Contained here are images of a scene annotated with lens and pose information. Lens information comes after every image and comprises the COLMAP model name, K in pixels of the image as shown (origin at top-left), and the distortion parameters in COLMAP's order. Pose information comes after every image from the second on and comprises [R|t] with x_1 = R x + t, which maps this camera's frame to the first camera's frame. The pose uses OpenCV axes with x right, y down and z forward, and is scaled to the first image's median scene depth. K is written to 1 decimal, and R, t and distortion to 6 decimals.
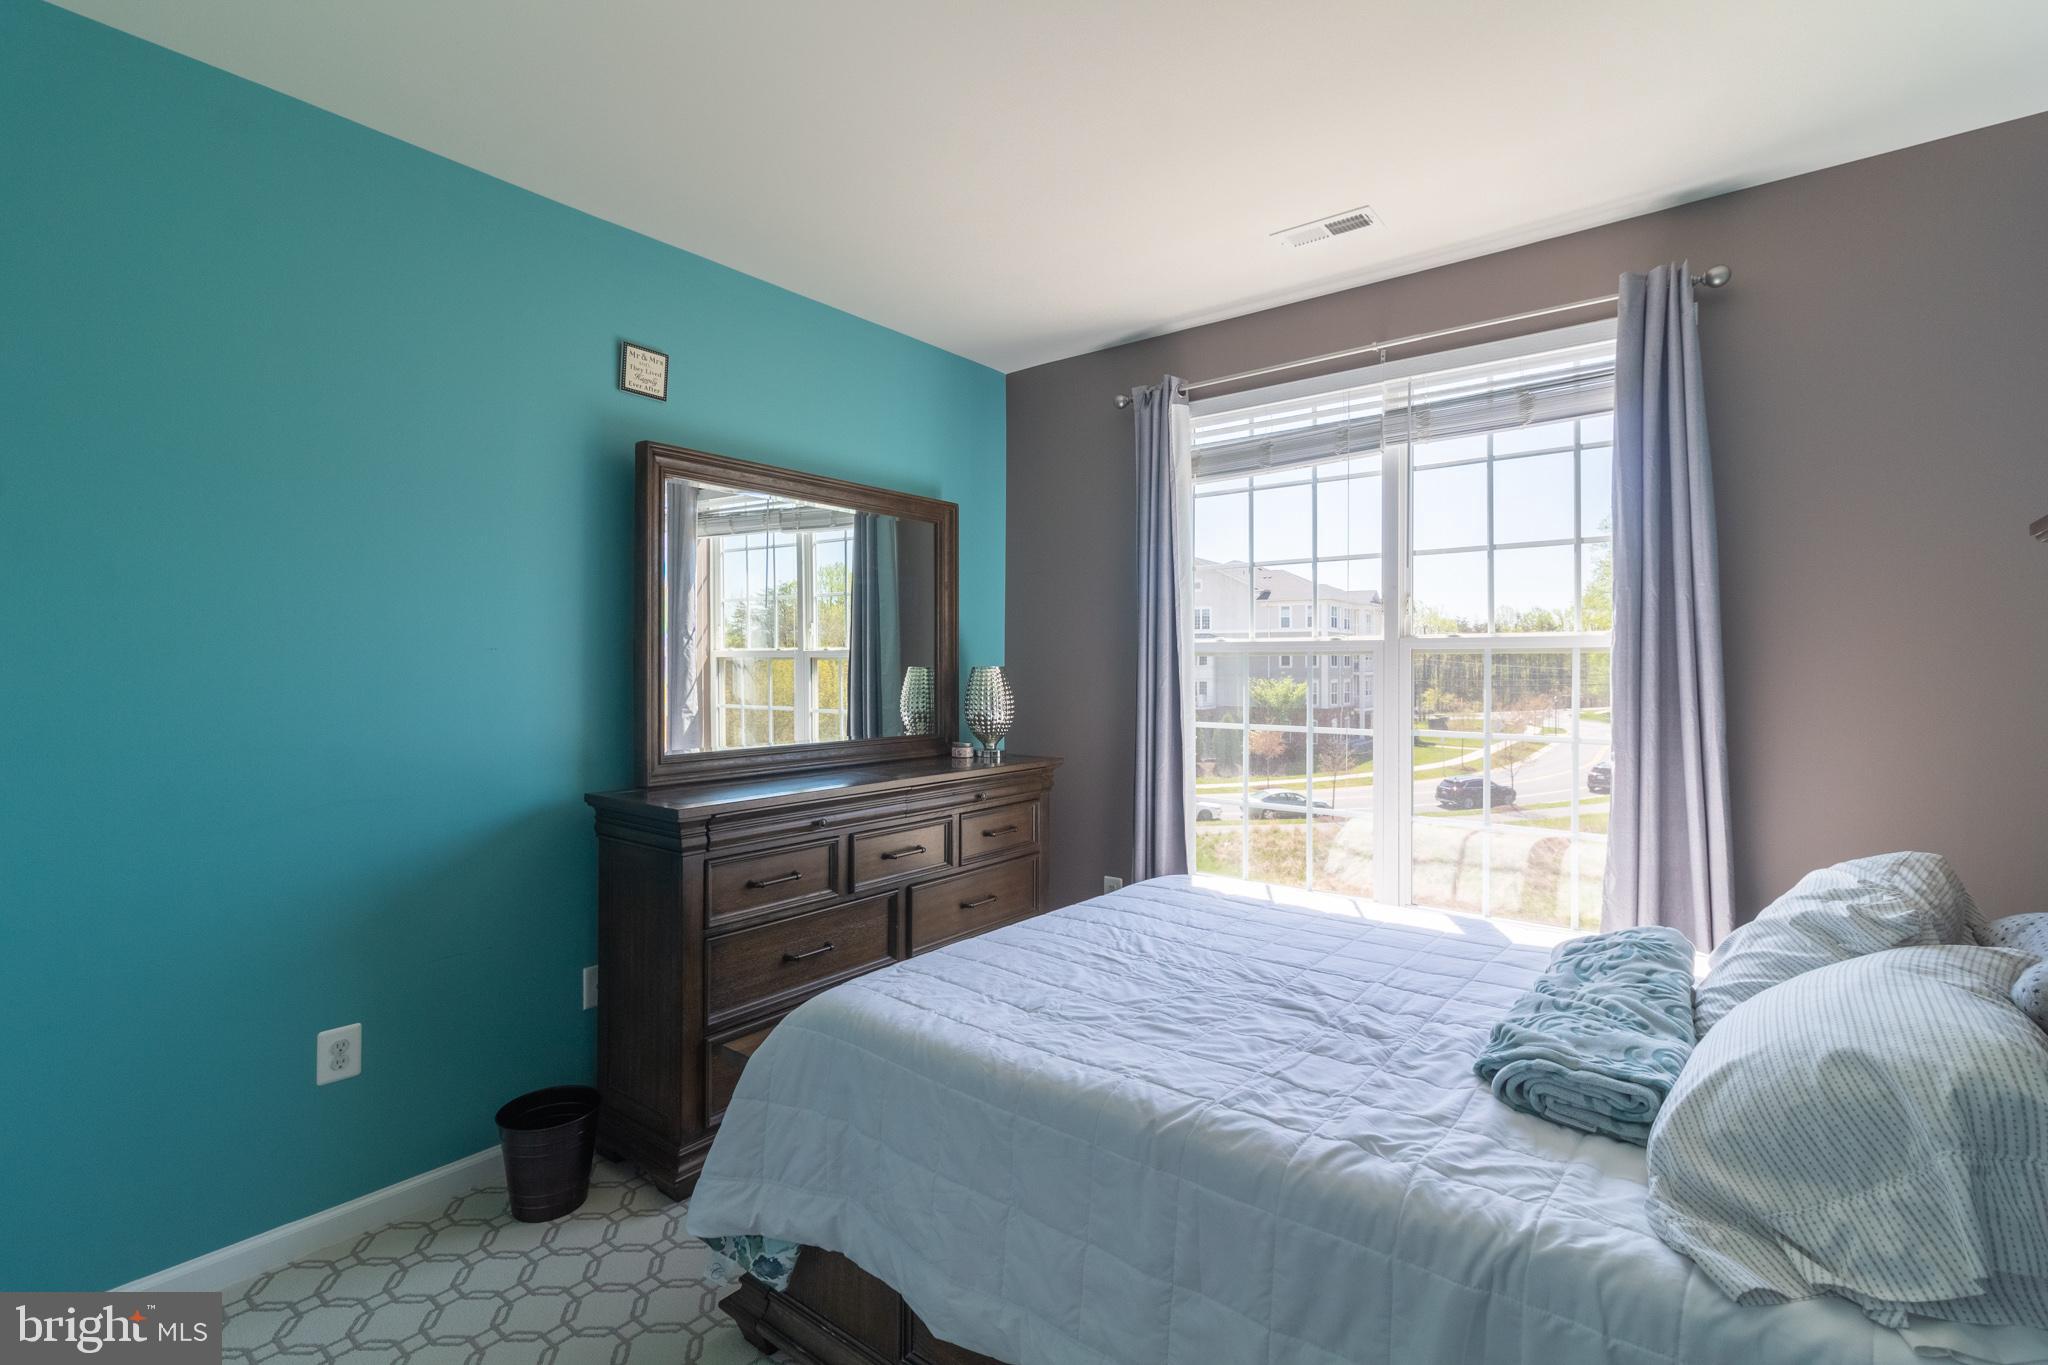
lens RADIAL K [[962.1, 0, 1043.0], [0, 962.1, 642.9], [0, 0, 1]] dist [-0.001943, 0.002866]
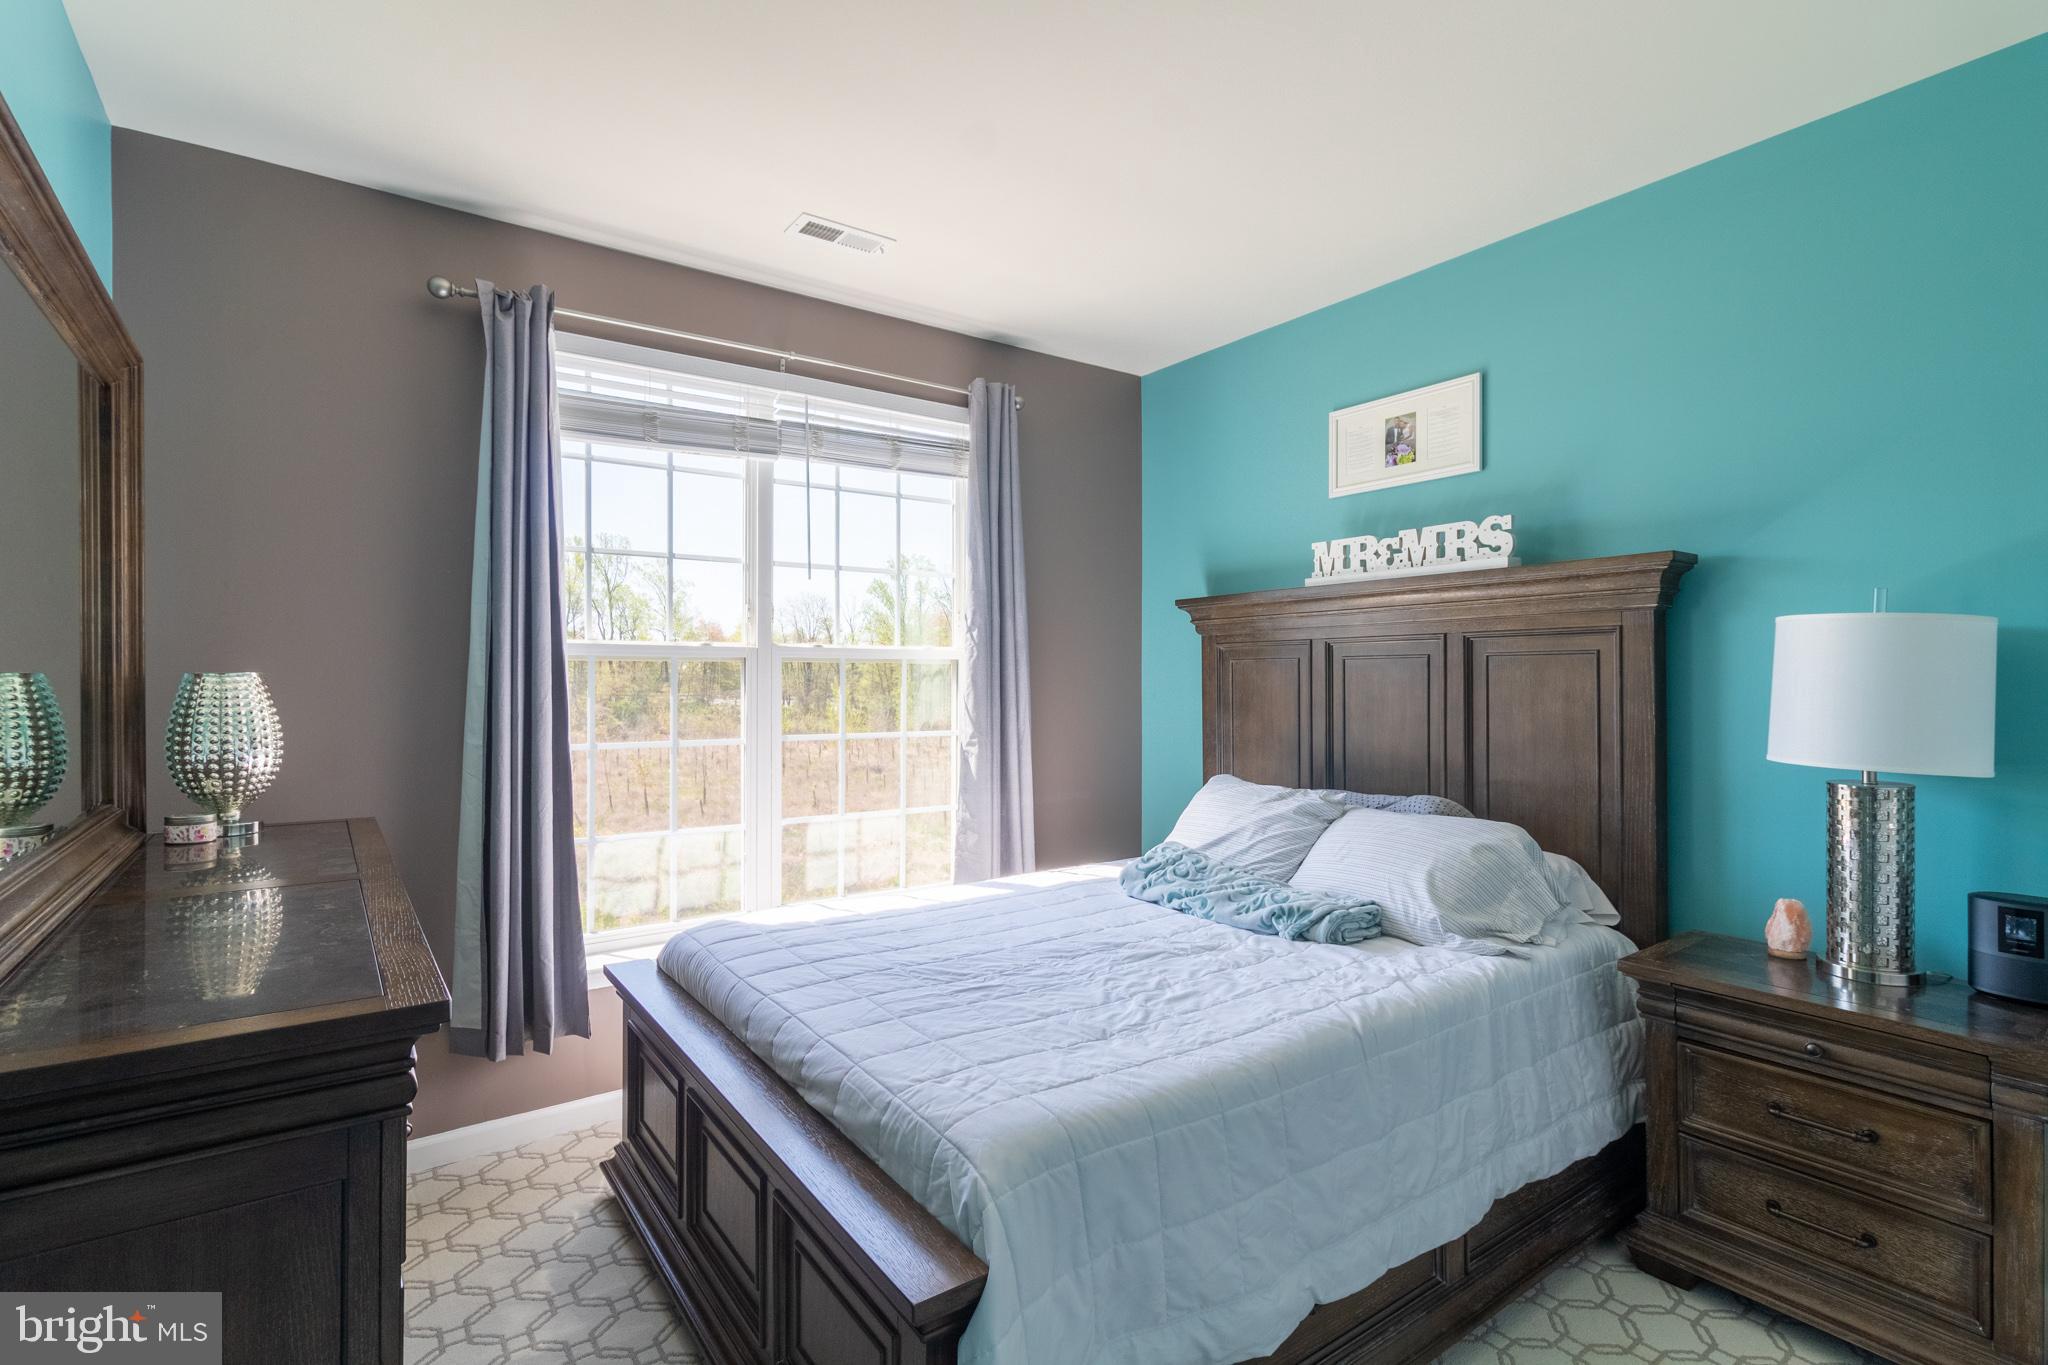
lens RADIAL K [[962.1, 0, 1025.4], [0, 962.1, 672.2], [0, 0, 1]] dist [-0.001943, 0.002866]
pose [[0.273469, 0.004254, 0.961871, -0.824018], [-0.024483, 0.999697, 0.002540, 0.020678], [-0.961569, -0.024244, 0.273490, 0.720524]]
